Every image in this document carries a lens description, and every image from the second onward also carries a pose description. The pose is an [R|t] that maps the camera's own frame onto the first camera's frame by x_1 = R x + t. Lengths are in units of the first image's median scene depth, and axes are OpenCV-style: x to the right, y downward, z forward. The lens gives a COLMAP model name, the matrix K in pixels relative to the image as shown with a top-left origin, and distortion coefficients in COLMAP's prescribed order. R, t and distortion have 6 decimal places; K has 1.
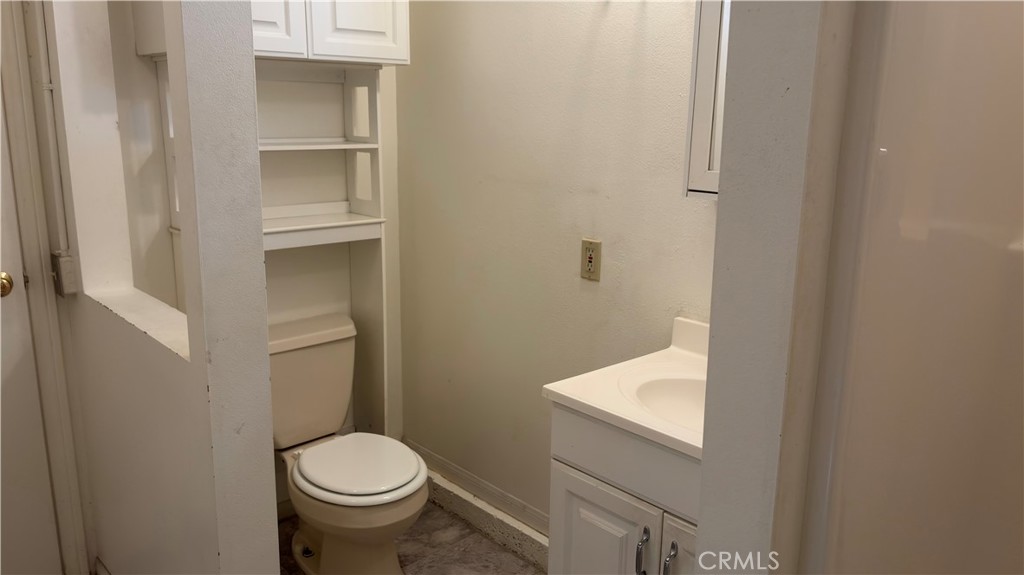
lens RADIAL K [[765.1, 0, 512.0], [0, 765.1, 287.5], [0, 0, 1]] dist [0.058279, -0.001016]
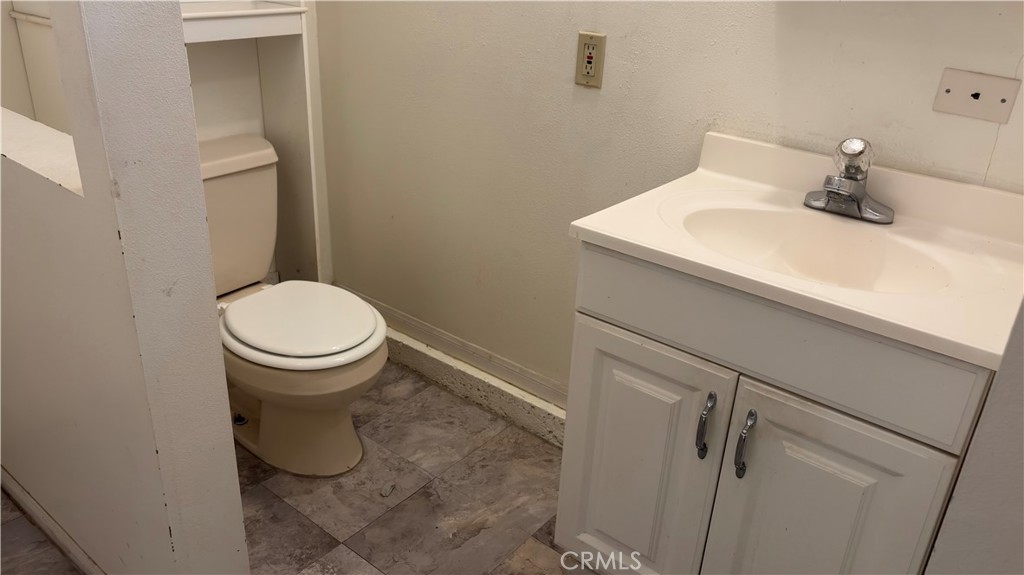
lens RADIAL K [[782.3, 0, 512.0], [0, 782.3, 287.5], [0, 0, 1]] dist [0.060047, -0.002316]
pose [[0.989943, -0.035028, 0.137063, -0.082303], [0.004568, 0.976271, 0.216506, 0.014321], [-0.141394, -0.213702, 0.966612, 0.149960]]
